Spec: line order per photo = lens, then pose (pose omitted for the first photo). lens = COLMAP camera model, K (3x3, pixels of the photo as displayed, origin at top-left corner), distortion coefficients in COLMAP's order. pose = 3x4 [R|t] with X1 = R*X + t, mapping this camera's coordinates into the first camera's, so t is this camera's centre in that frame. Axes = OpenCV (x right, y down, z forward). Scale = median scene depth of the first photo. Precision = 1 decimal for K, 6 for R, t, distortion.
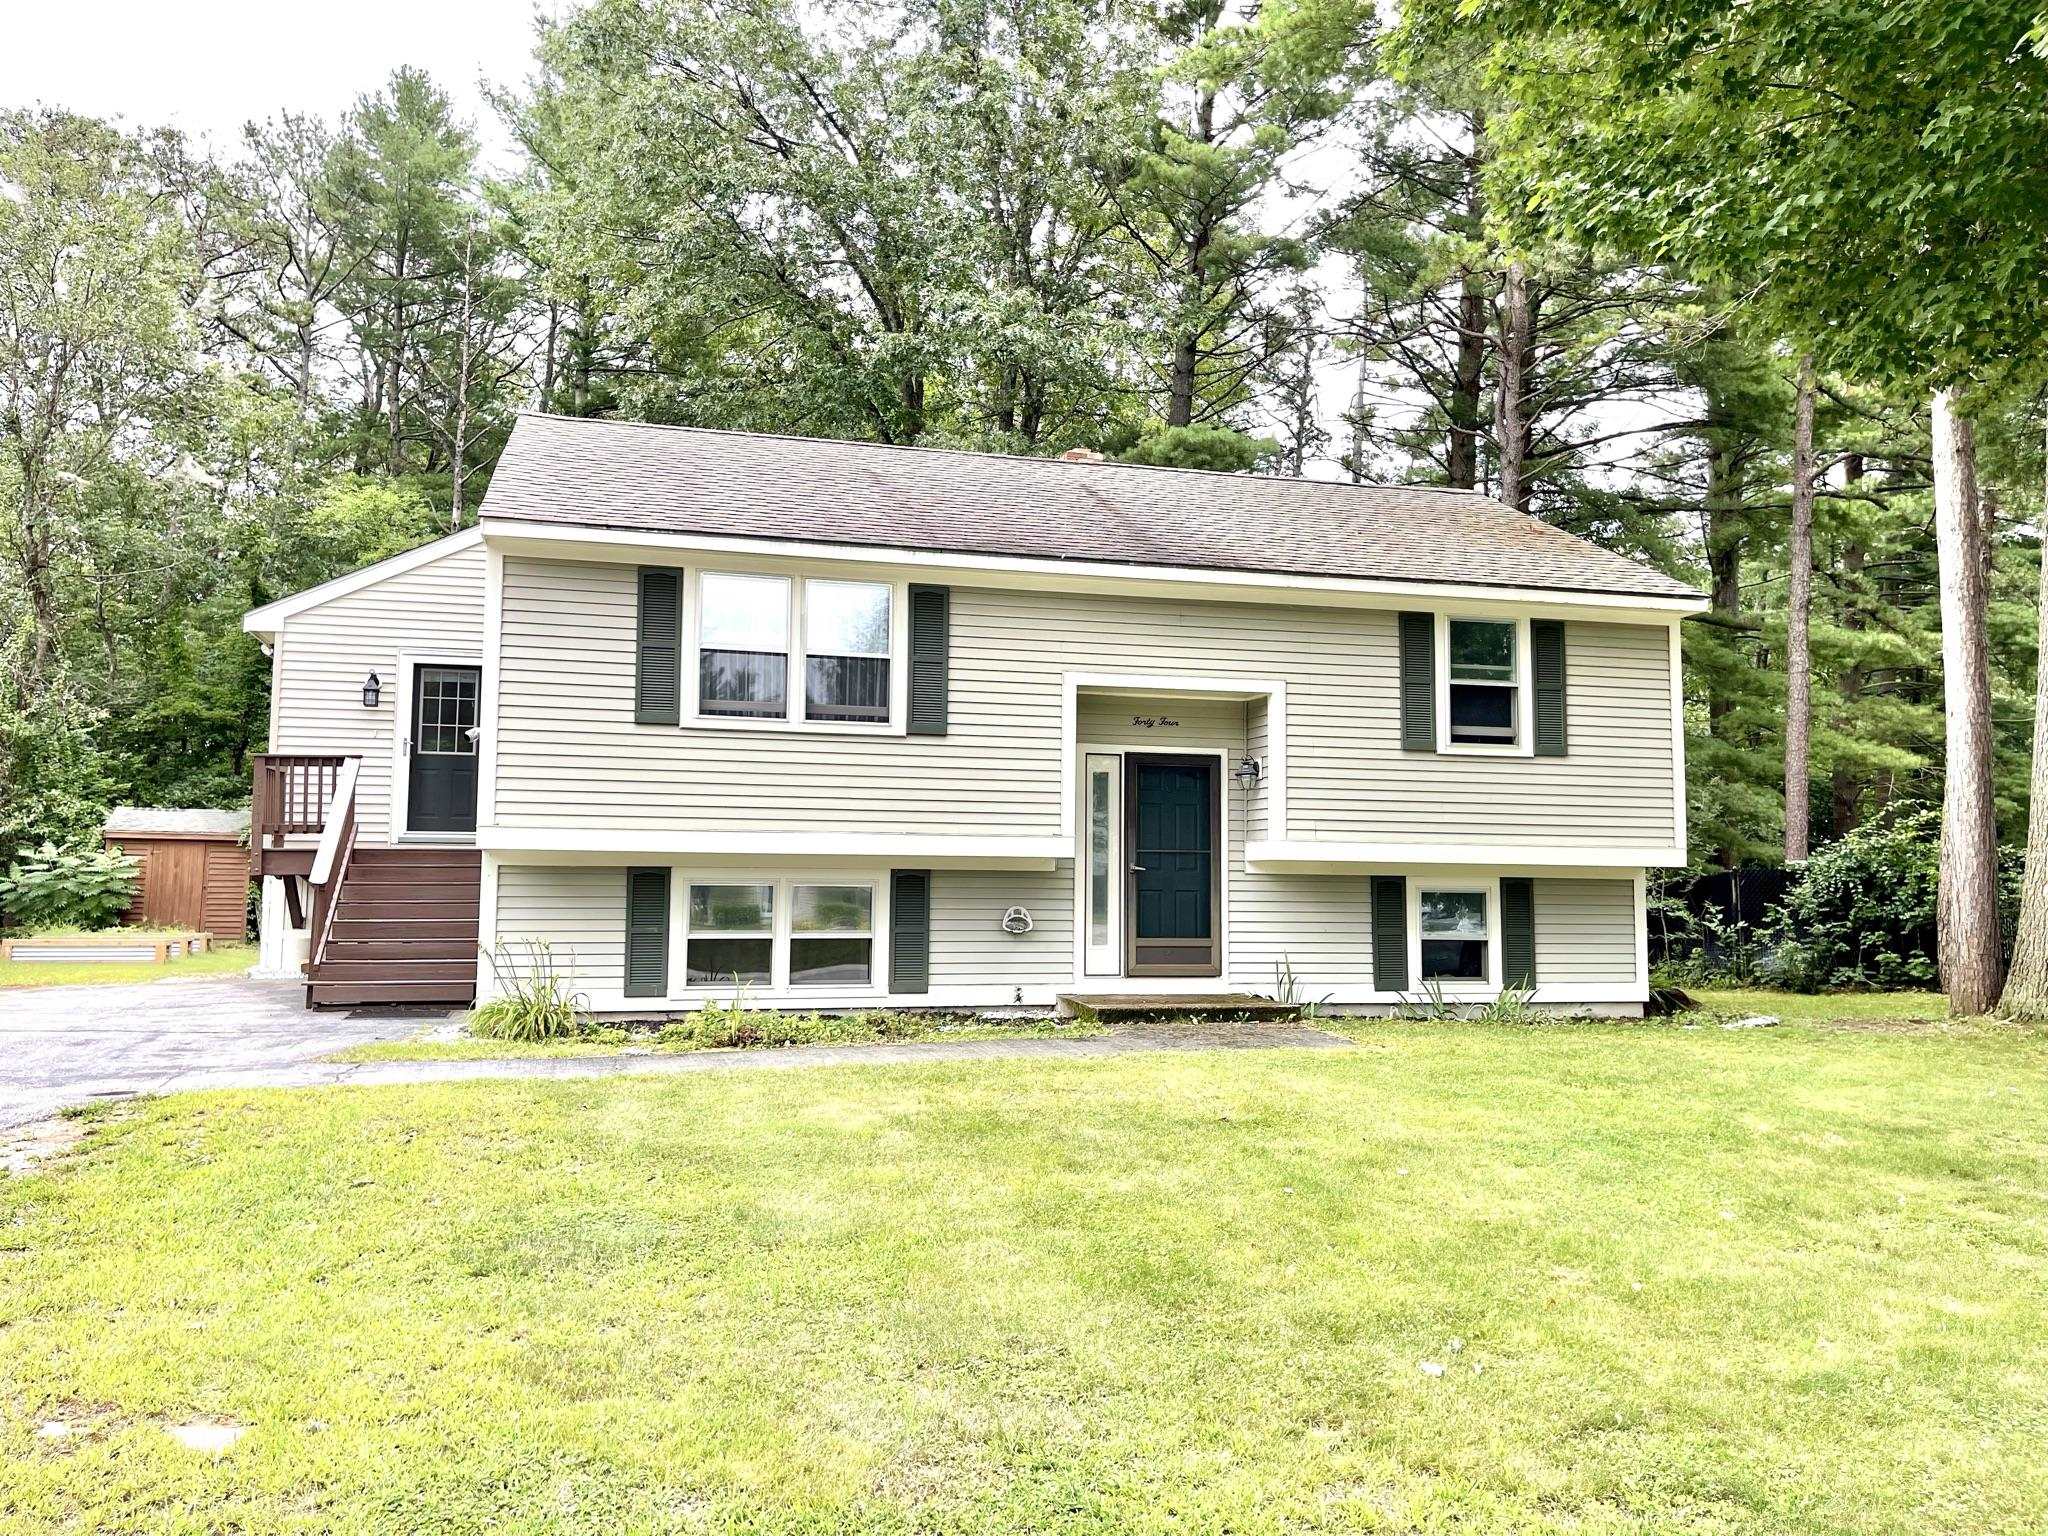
lens RADIAL K [[1542.0, 0, 1024.0], [0, 1542.0, 768.0], [0, 0, 1]] dist [0.062619, -0.001705]
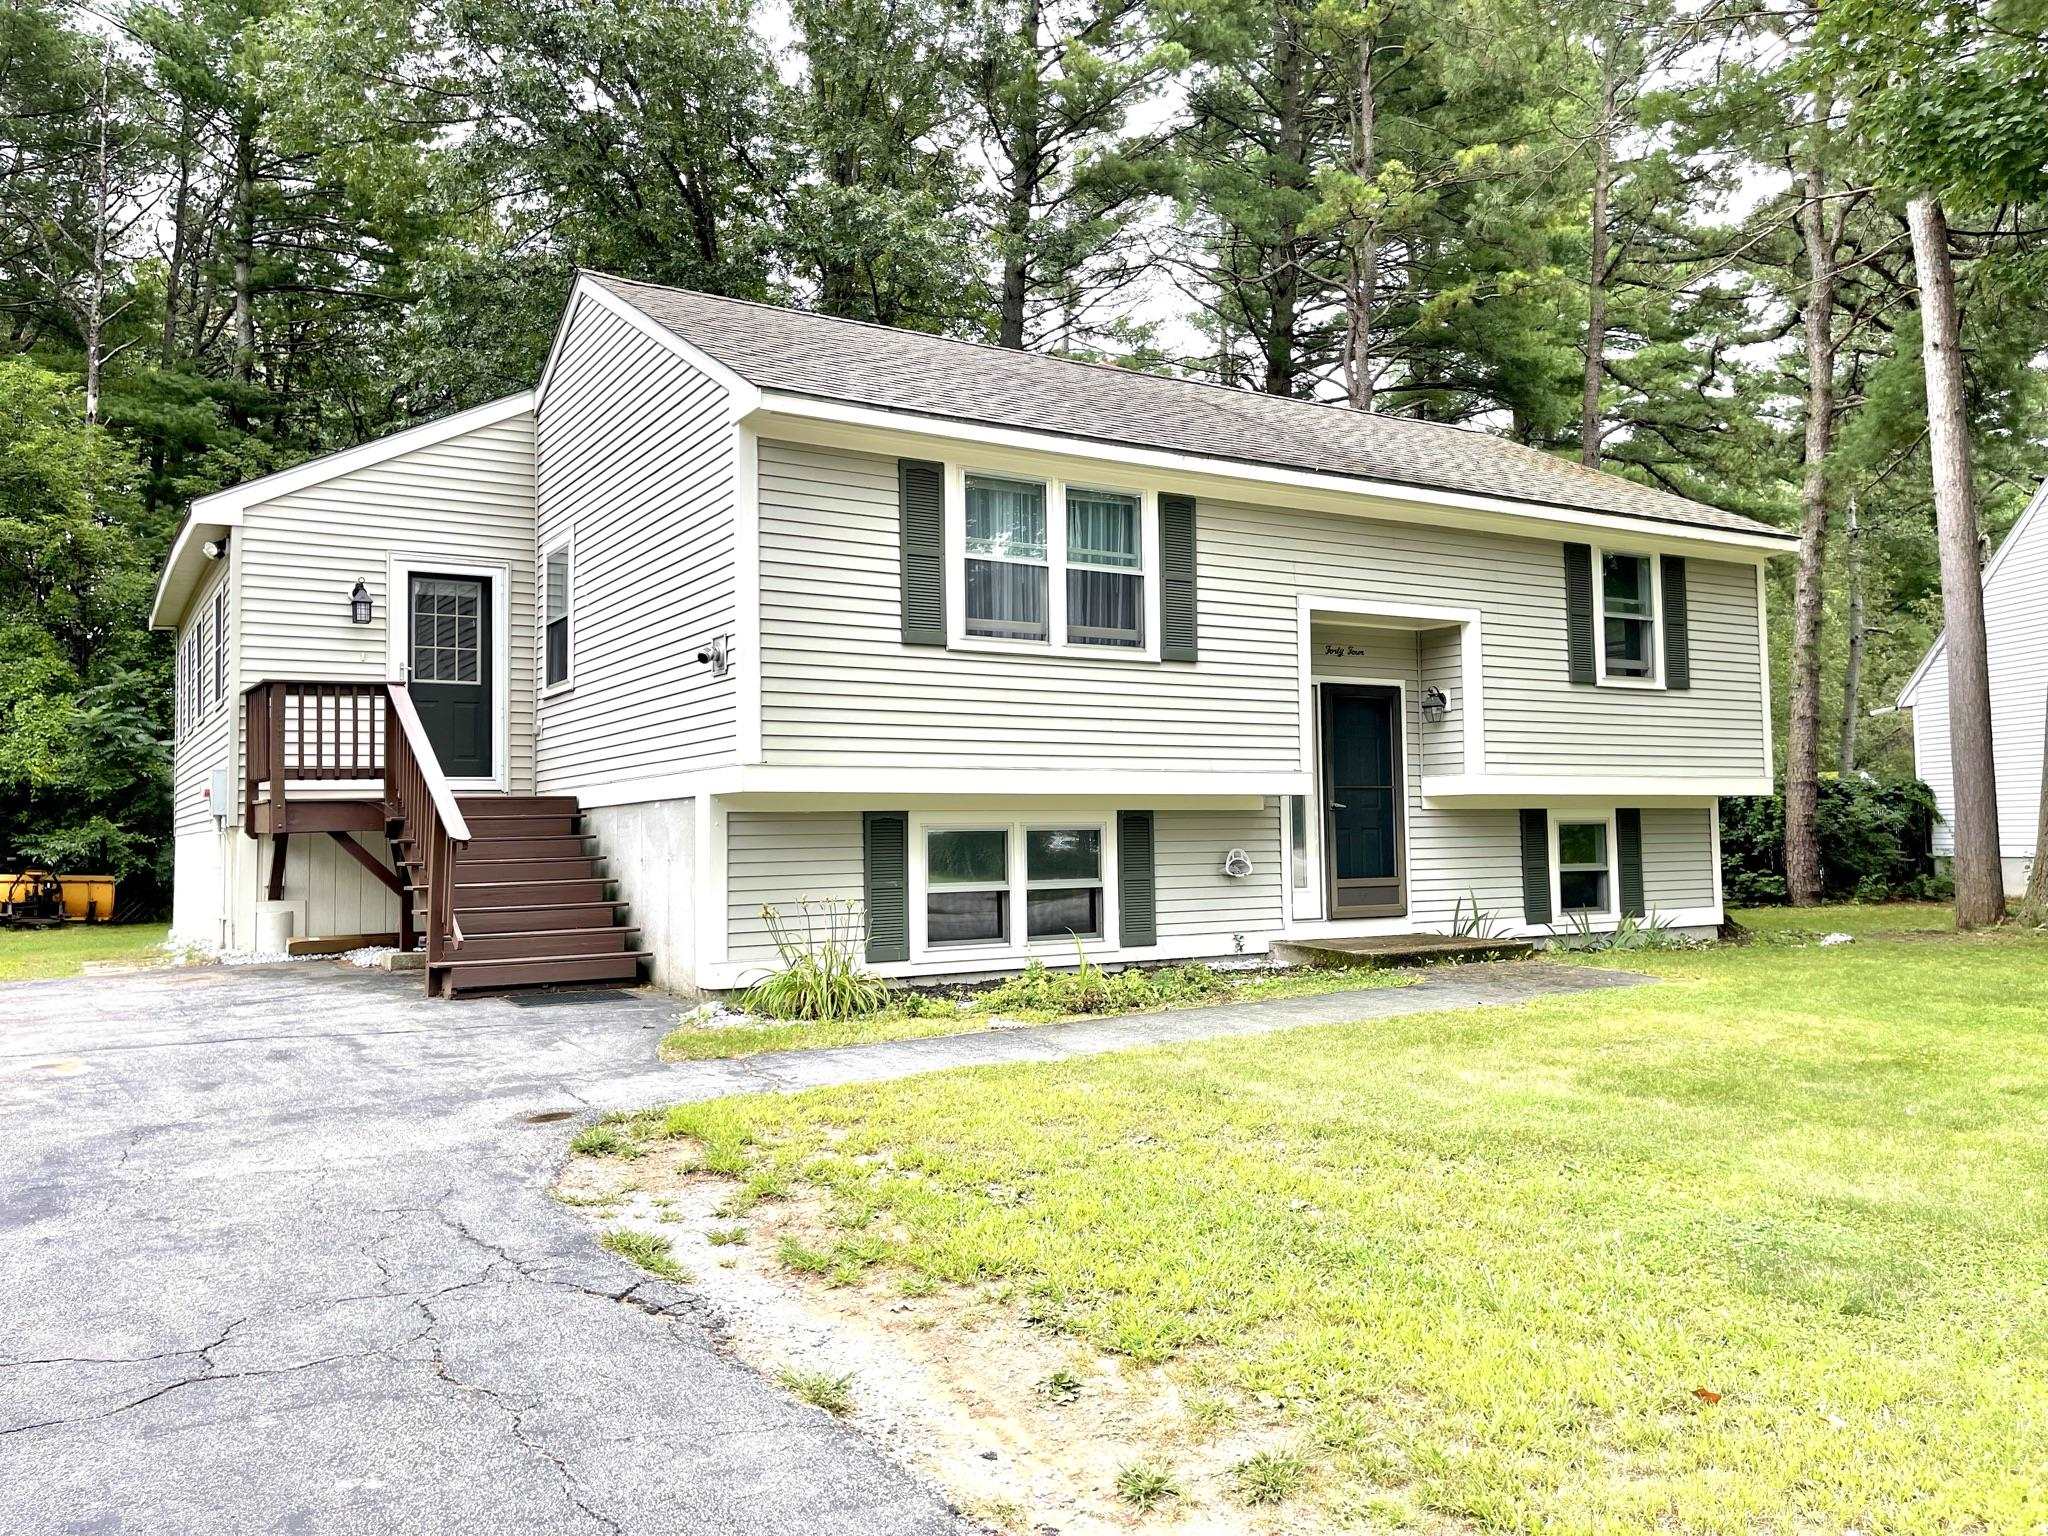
lens RADIAL K [[1555.7, 0, 1024.0], [0, 1555.7, 768.0], [0, 0, 1]] dist [0.057595, 0.000314]
pose [[0.956451, -0.010389, 0.291709, -0.386700], [0.000493, 0.999422, 0.033978, 0.009252], [-0.291893, -0.032354, 0.955904, 0.139526]]
